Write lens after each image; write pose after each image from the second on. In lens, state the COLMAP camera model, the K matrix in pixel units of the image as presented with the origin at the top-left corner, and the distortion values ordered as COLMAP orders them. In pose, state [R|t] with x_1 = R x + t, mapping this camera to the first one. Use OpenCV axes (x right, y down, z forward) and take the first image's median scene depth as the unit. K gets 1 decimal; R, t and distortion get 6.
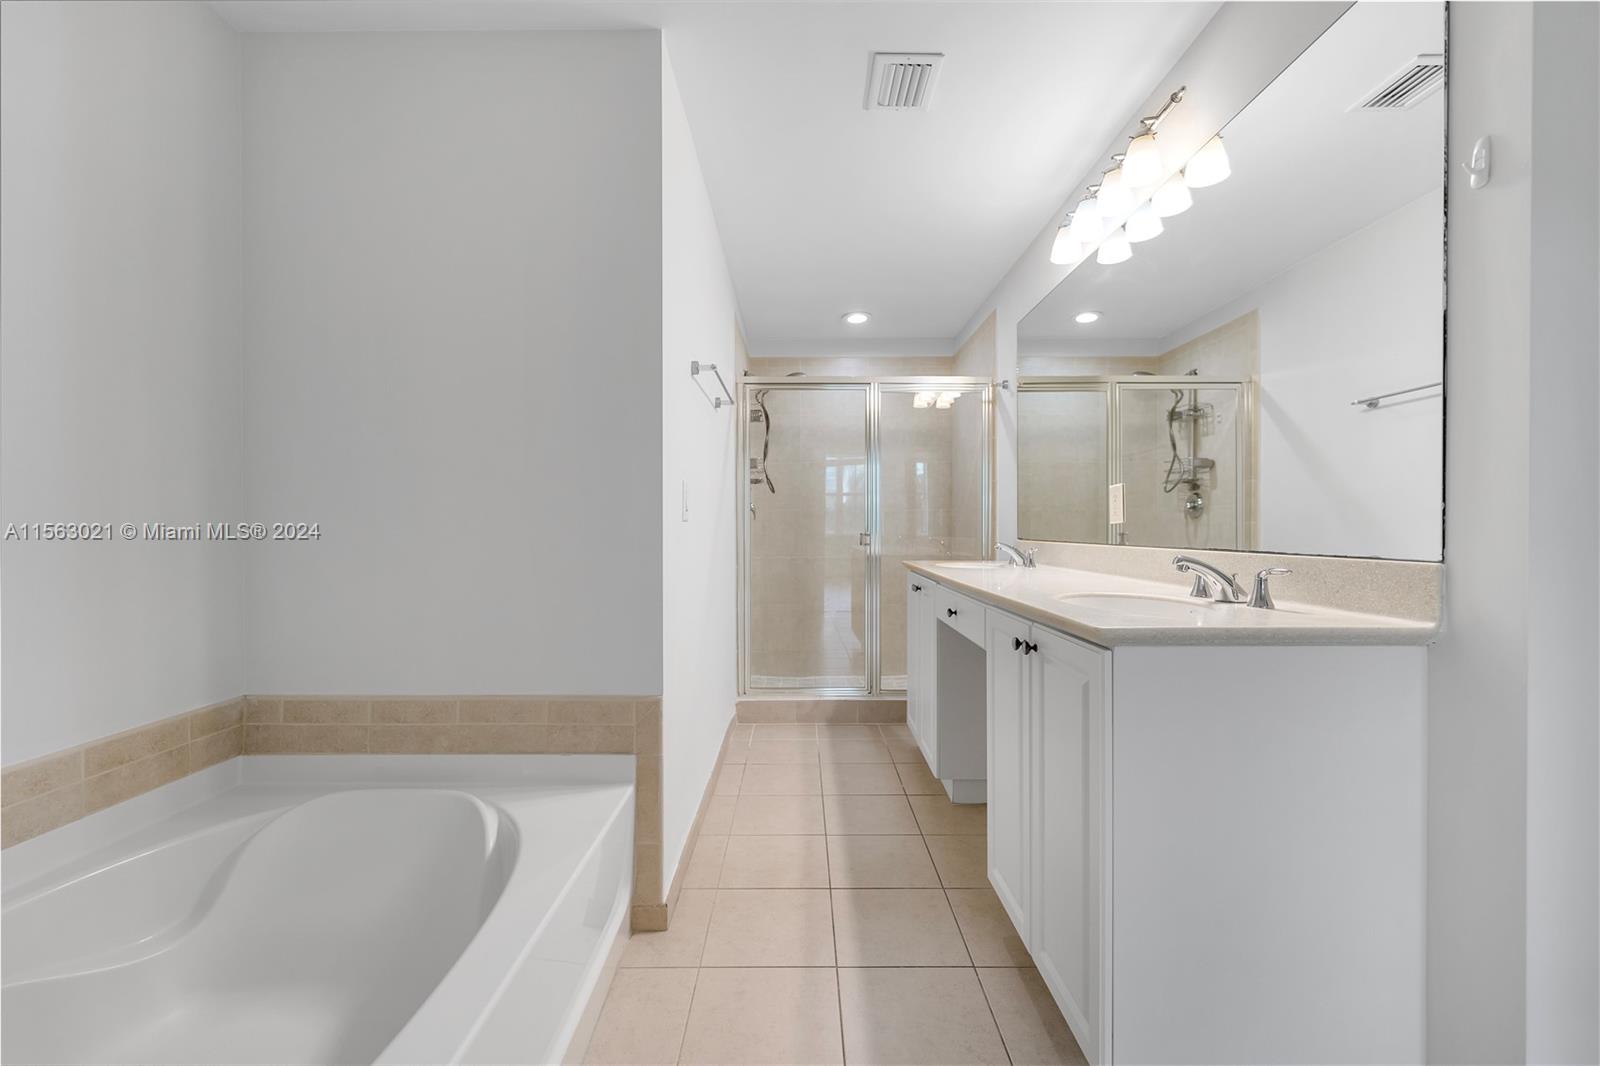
lens RADIAL K [[647.8, 0, 804.6], [0, 647.8, 533.1], [0, 0, 1]] dist [0.001170, -0.000299]
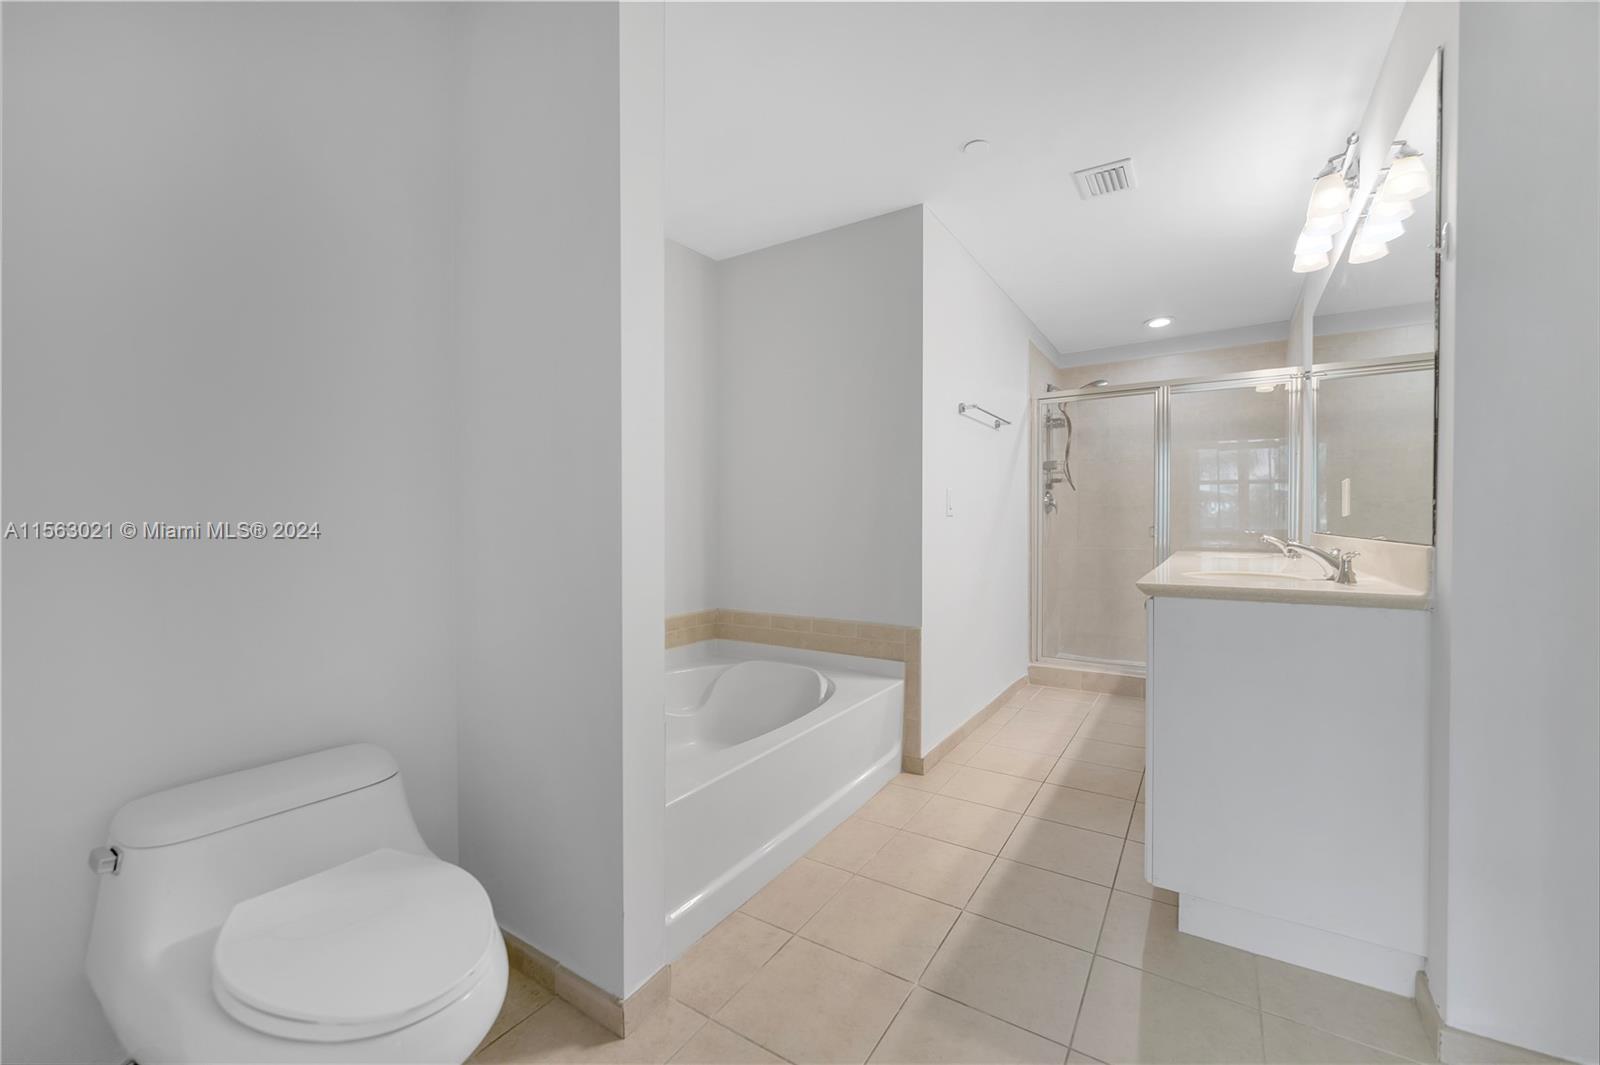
lens RADIAL K [[647.8, 0, 804.6], [0, 647.8, 532.6], [0, 0, 1]] dist [0.001170, -0.000299]
pose [[0.843112, 0.008214, -0.537675, 0.388671], [-0.003724, 0.999949, 0.009437, 0.007036], [0.537725, -0.005954, 0.843099, -0.484460]]
